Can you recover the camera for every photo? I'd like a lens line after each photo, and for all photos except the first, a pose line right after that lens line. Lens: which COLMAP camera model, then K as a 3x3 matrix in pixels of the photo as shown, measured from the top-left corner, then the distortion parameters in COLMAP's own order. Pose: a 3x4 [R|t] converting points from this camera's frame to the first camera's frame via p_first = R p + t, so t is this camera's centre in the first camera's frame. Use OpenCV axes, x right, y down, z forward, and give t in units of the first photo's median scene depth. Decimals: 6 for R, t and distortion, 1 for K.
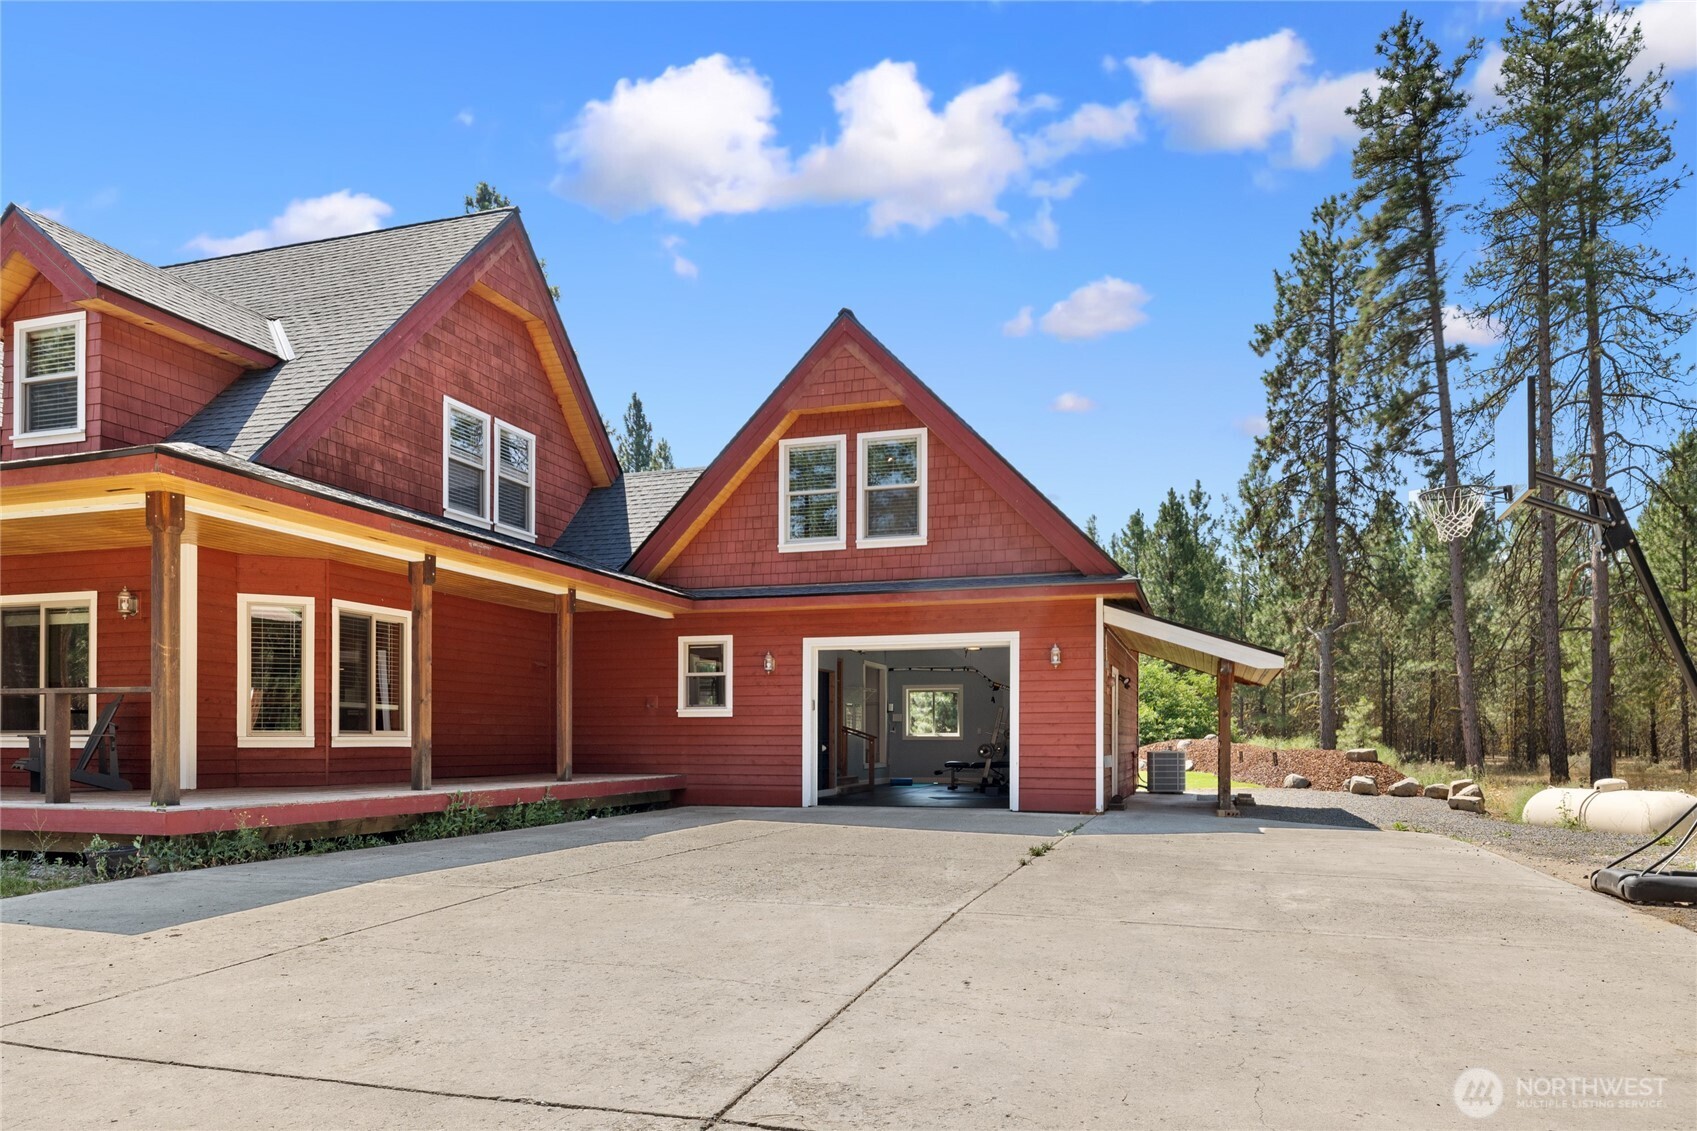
lens RADIAL K [[1092.5, 0, 848.5], [0, 1092.5, 565.5], [0, 0, 1]] dist [0.003938, 0.001347]
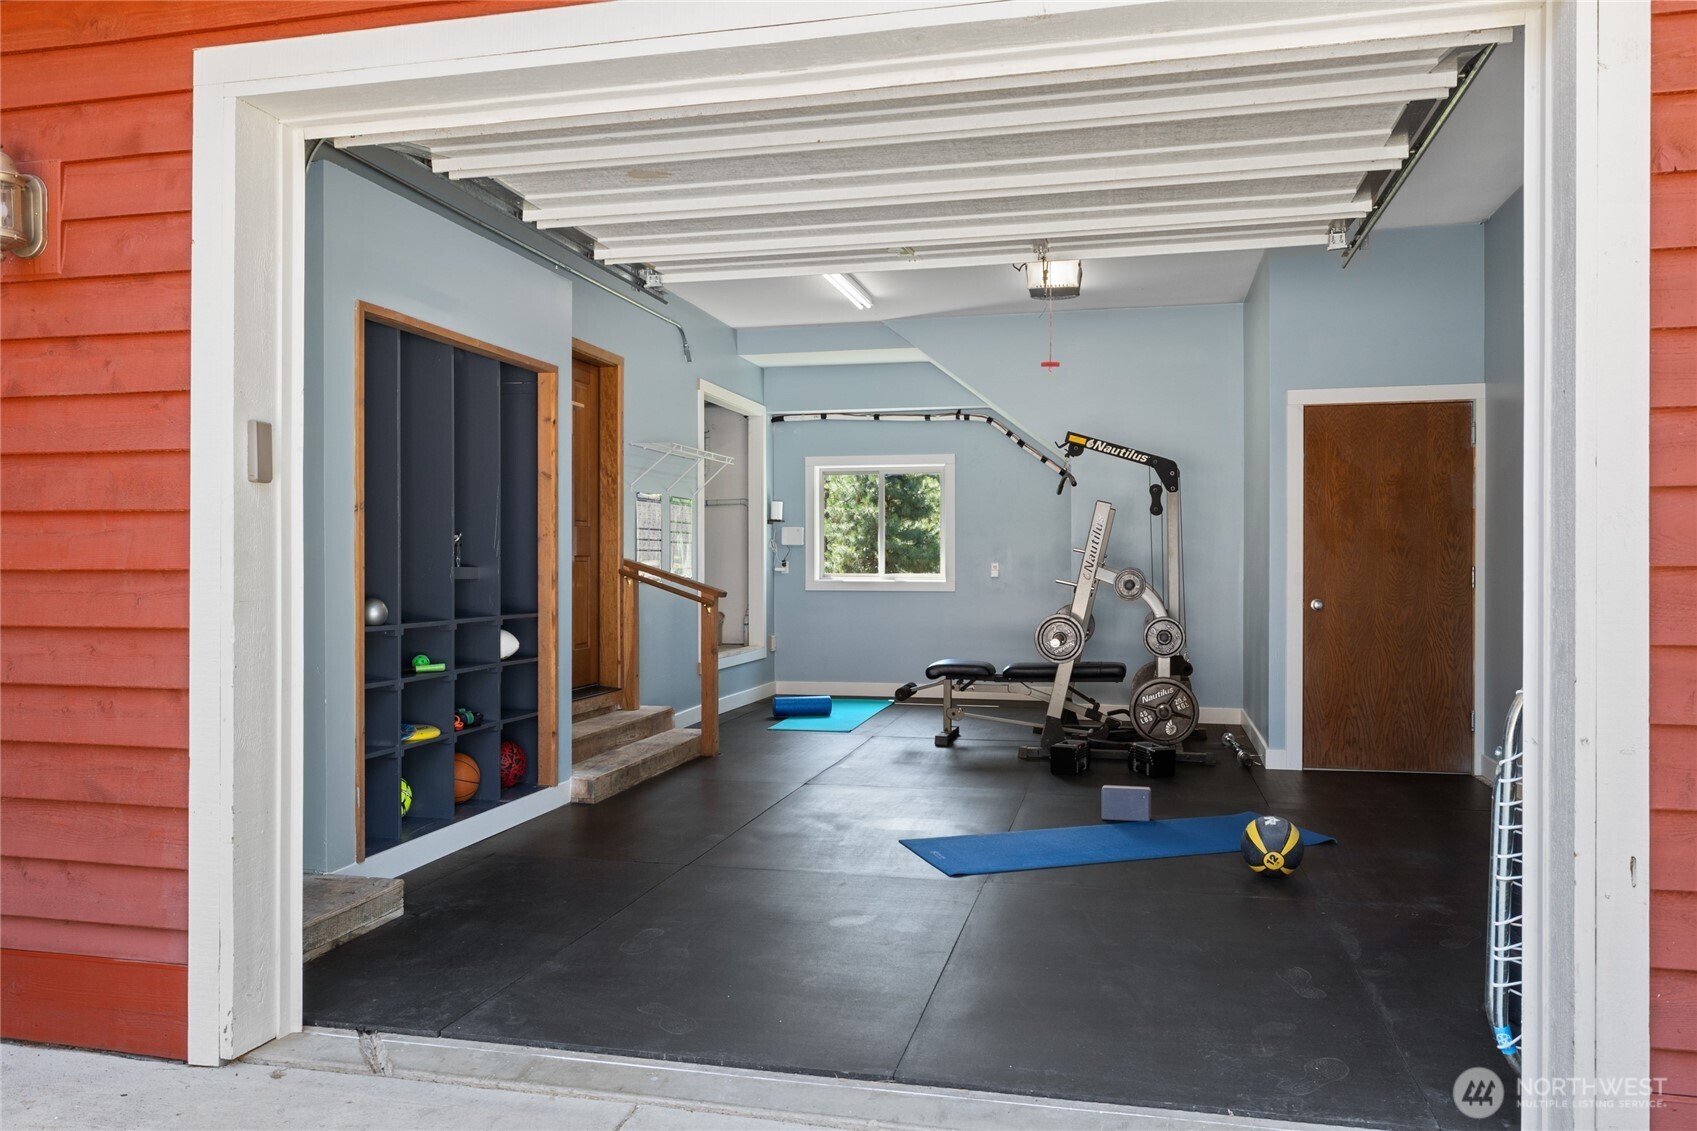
lens RADIAL K [[1207.4, 0, 848.5], [0, 1207.4, 565.5], [0, 0, 1]] dist [-0.000056, -0.000038]
pose [[0.996823, 0.002093, 0.079626, 0.032423], [-0.014781, 0.987153, 0.159092, 0.085149], [-0.078270, -0.159764, 0.984047, 0.601902]]
